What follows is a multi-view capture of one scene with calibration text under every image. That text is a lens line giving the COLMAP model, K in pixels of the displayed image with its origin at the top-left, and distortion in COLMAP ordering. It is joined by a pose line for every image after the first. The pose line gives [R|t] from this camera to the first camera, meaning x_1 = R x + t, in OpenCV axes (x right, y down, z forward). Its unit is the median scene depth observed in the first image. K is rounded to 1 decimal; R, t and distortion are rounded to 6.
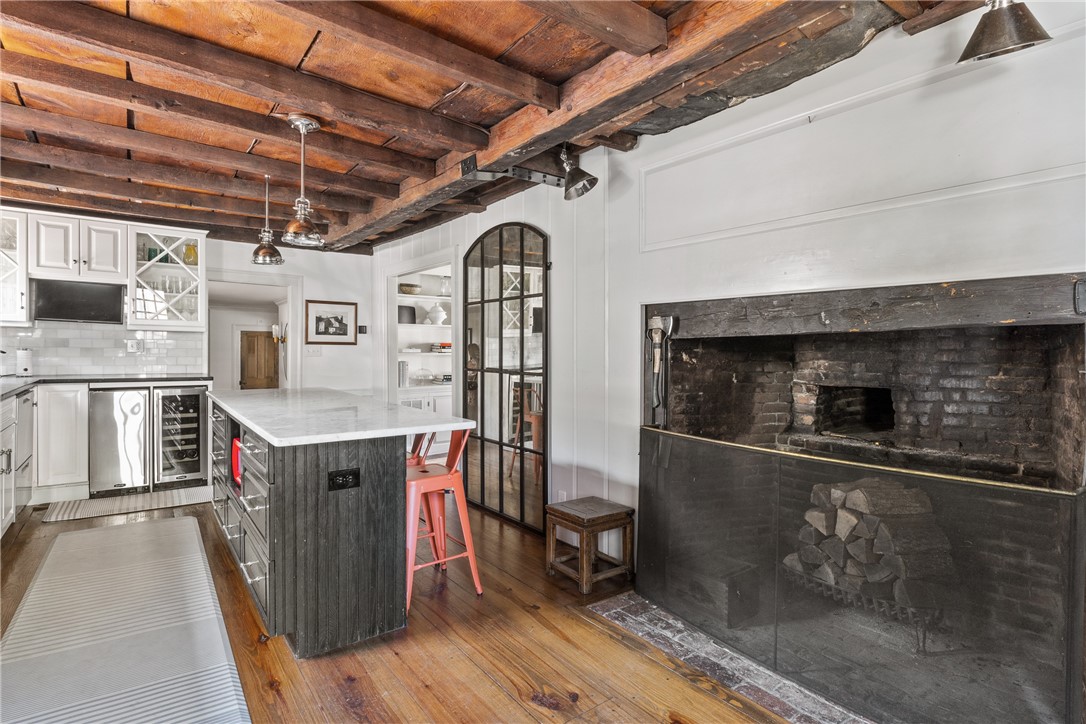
lens RADIAL K [[551.6, 0, 542.9], [0, 551.6, 356.5], [0, 0, 1]] dist [-0.002798, 0.000709]
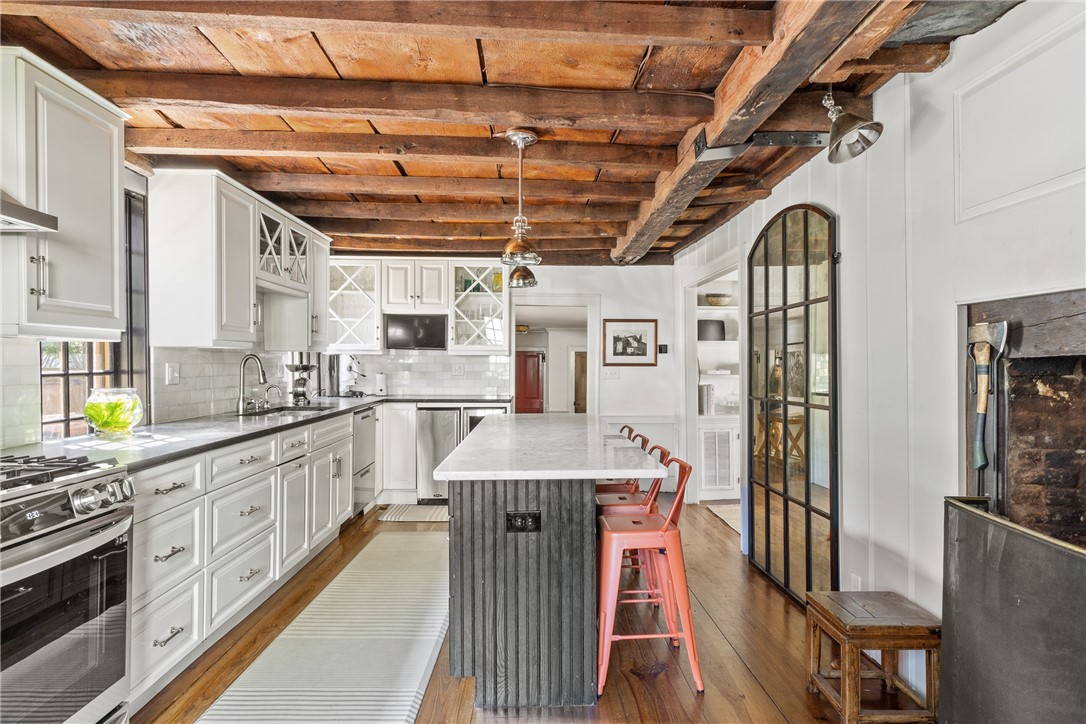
lens RADIAL K [[622.7, 0, 543.9], [0, 622.7, 367.4], [0, 0, 1]] dist [-0.002075, 0.001659]
pose [[0.820016, -0.007585, -0.572290, 0.186902], [0.000174, 0.999915, -0.013004, -0.012038], [0.572340, 0.010564, 0.819948, 0.133867]]
